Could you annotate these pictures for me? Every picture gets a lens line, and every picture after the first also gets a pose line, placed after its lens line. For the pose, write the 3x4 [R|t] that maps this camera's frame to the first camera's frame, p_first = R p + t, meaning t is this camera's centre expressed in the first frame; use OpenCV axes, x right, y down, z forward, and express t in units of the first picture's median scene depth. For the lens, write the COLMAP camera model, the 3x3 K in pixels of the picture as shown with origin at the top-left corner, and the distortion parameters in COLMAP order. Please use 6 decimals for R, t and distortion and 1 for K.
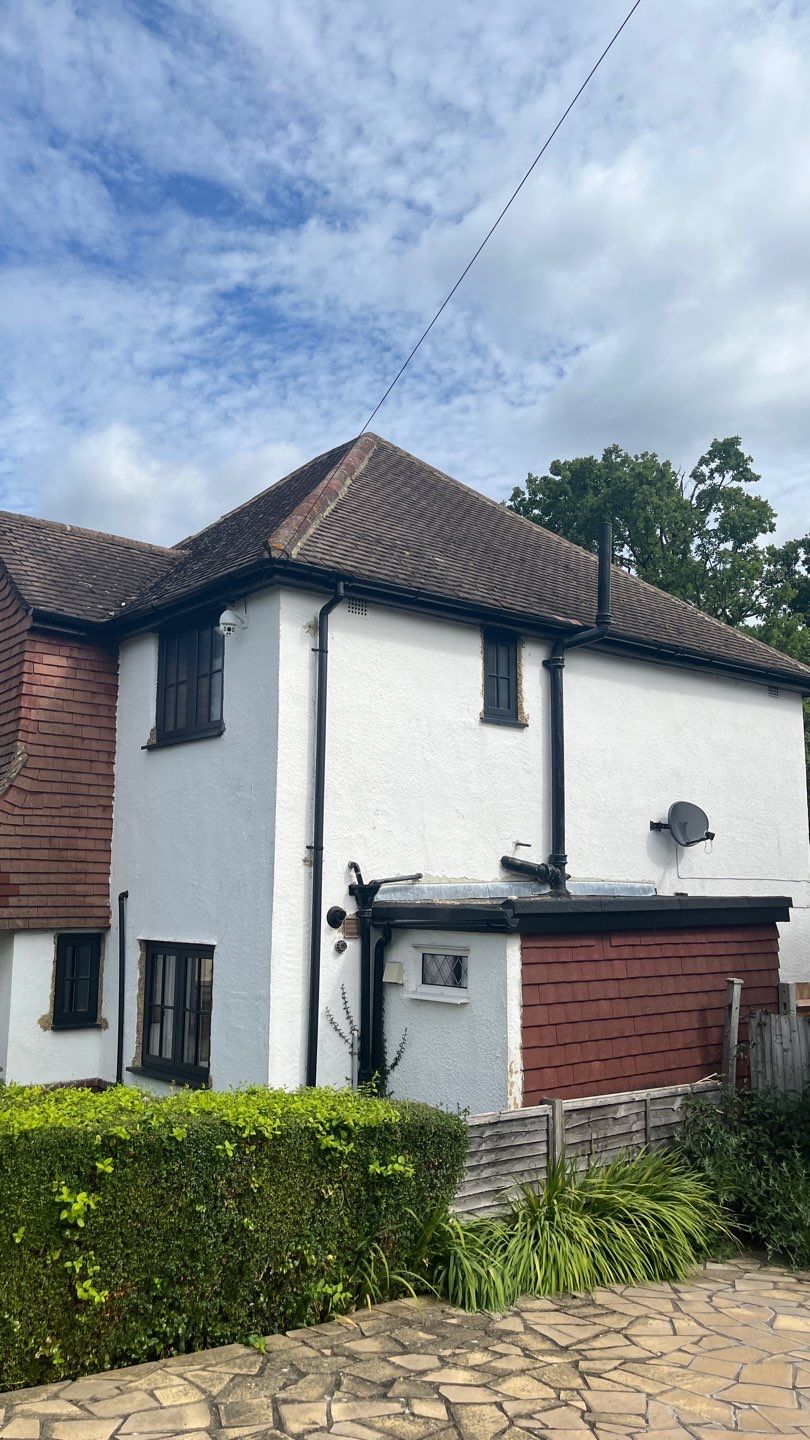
lens RADIAL K [[1071.2, 0, 413.3], [0, 1071.2, 714.6], [0, 0, 1]] dist [0.082901, -0.094451]
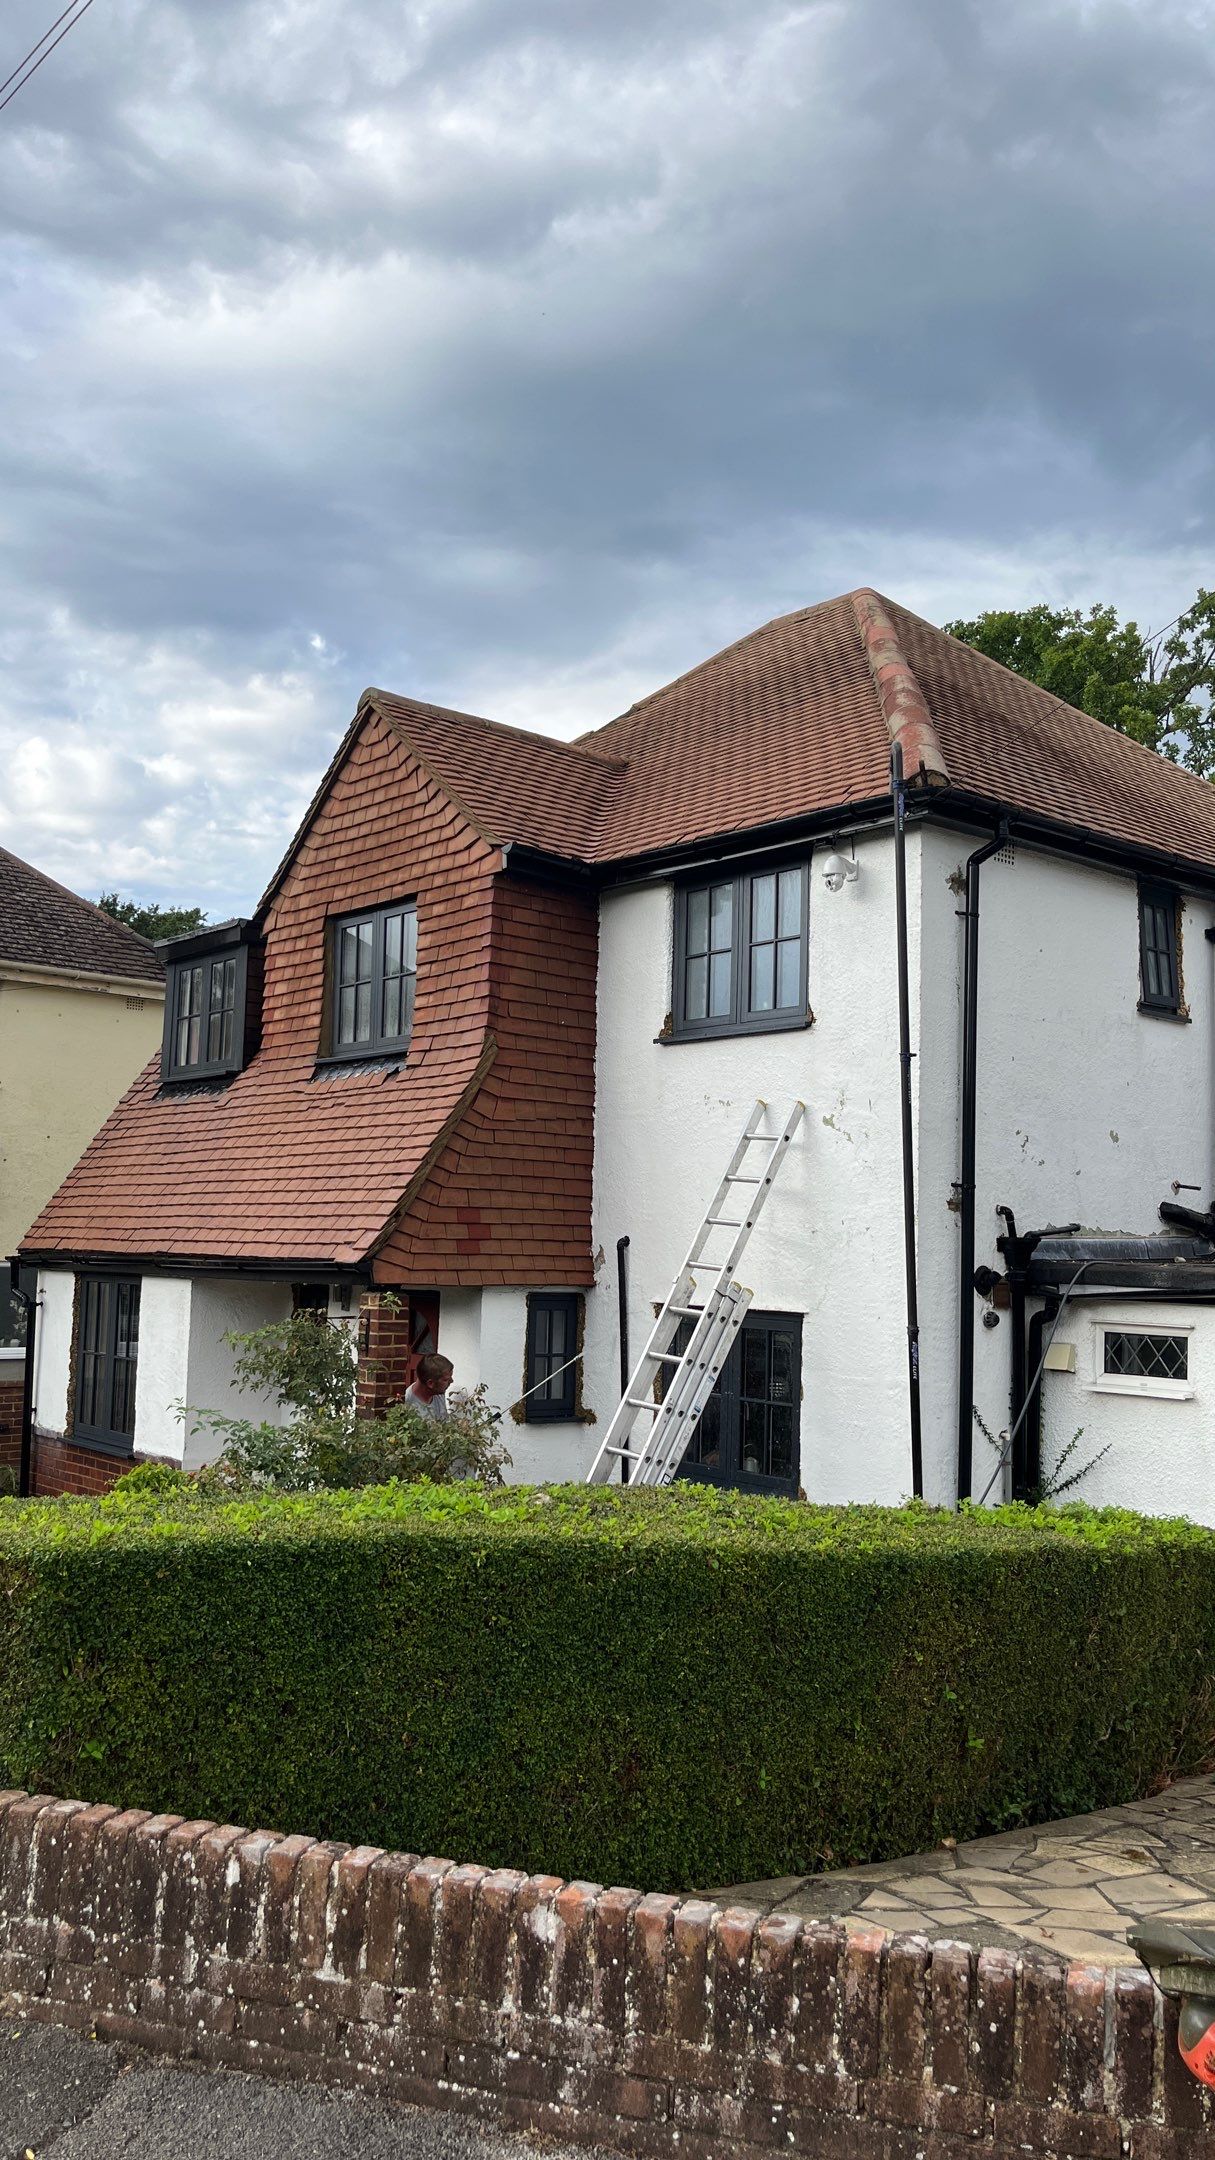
lens RADIAL K [[1606.8, 0, 620.0], [0, 1606.8, 1071.9], [0, 0, 1]] dist [0.082901, -0.094451]
pose [[0.999535, 0.022292, 0.020825, -0.331451], [-0.023415, 0.998194, 0.055330, -0.008387], [-0.019554, -0.055791, 0.998251, -0.085037]]
